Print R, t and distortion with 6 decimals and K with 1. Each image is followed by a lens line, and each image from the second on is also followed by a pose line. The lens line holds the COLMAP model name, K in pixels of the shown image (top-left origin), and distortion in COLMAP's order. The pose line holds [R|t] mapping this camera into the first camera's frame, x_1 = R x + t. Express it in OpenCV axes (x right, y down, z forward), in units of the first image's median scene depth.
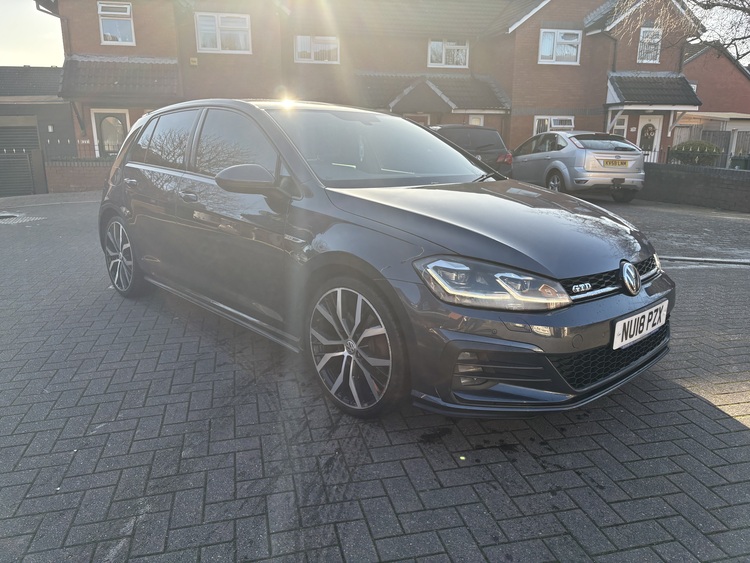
lens RADIAL K [[566.3, 0, 375.0], [0, 566.3, 281.5], [0, 0, 1]] dist [0.020459, -0.003555]
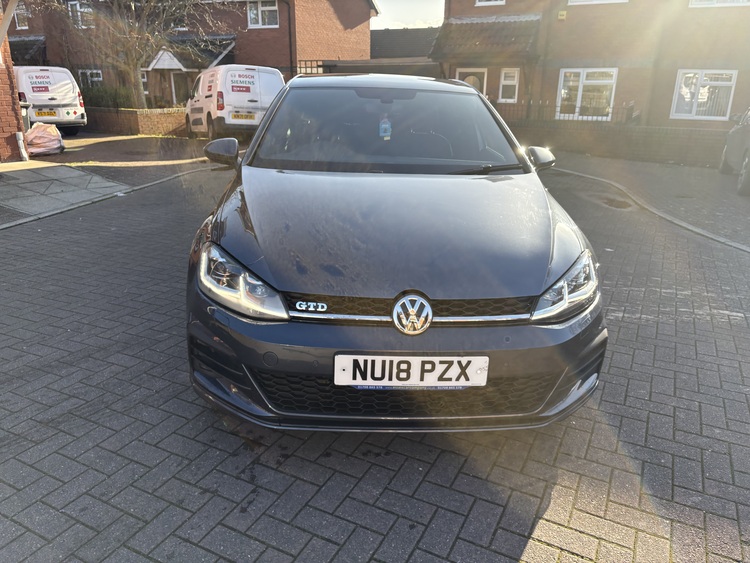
lens RADIAL K [[566.3, 0, 375.0], [0, 566.3, 281.5], [0, 0, 1]] dist [0.020459, -0.003555]
pose [[0.759104, 0.217072, -0.613711, 0.957368], [-0.169850, 0.976154, 0.135181, -0.162025], [0.628420, 0.001623, 0.777872, 0.354886]]
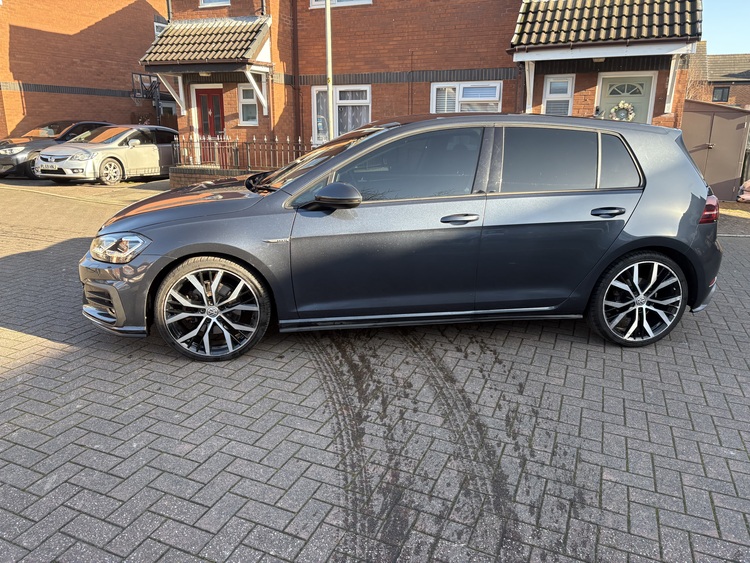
lens RADIAL K [[574.2, 0, 375.8], [0, 574.2, 264.3], [0, 0, 1]] dist [0.040915, -0.026895]
pose [[-0.585003, 0.183907, -0.789905, 1.422602], [-0.214286, 0.904292, 0.369239, -0.750082], [0.782210, 0.385271, -0.489605, 2.631337]]
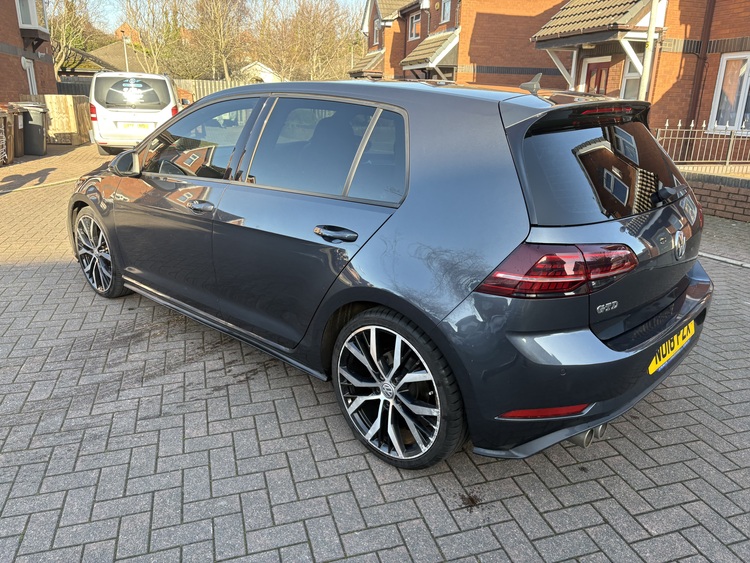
lens RADIAL K [[576.3, 0, 375.0], [0, 576.3, 281.5], [0, 0, 1]] dist [0.055714, -0.073771]
pose [[-0.998275, -0.006112, -0.058393, -0.249355], [-0.036365, 0.845193, 0.533222, -0.904996], [0.046094, 0.534425, -0.843958, 3.208520]]
